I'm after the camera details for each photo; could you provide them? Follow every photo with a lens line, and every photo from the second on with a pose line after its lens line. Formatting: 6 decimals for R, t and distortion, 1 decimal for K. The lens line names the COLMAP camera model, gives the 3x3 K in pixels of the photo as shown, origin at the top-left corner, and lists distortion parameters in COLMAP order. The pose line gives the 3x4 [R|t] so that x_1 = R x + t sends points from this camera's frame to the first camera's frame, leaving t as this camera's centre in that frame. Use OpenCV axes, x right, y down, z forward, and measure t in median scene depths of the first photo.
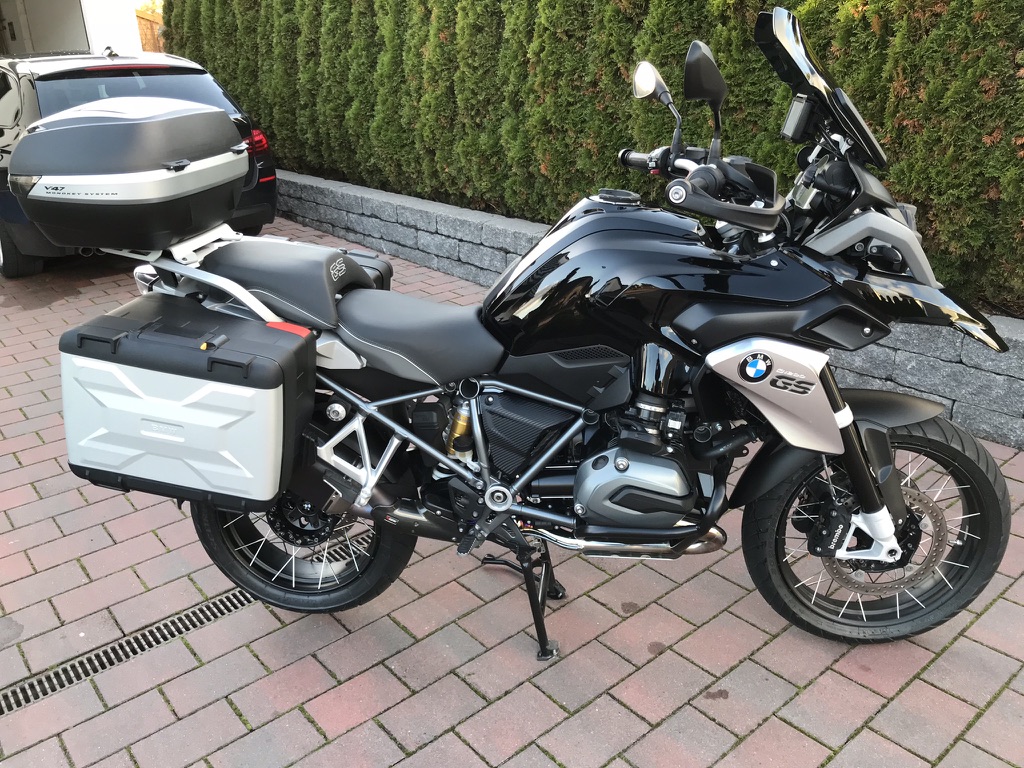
lens RADIAL K [[819.3, 0, 512.0], [0, 819.3, 384.0], [0, 0, 1]] dist [0.004052, -0.001501]
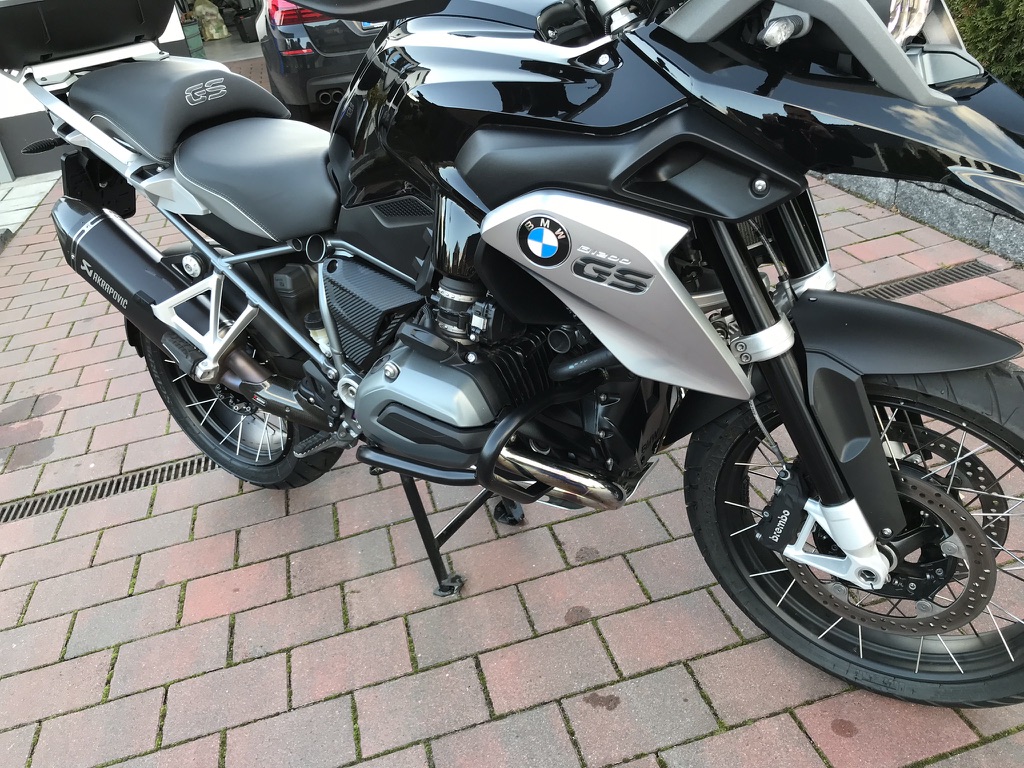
lens RADIAL K [[834.2, 0, 512.0], [0, 834.2, 384.0], [0, 0, 1]] dist [0.003644, -0.016890]
pose [[0.900391, 0.131095, -0.414861, 0.459271], [-0.060579, 0.982012, 0.178837, -0.021320], [0.430843, -0.135892, 0.892136, 0.359846]]
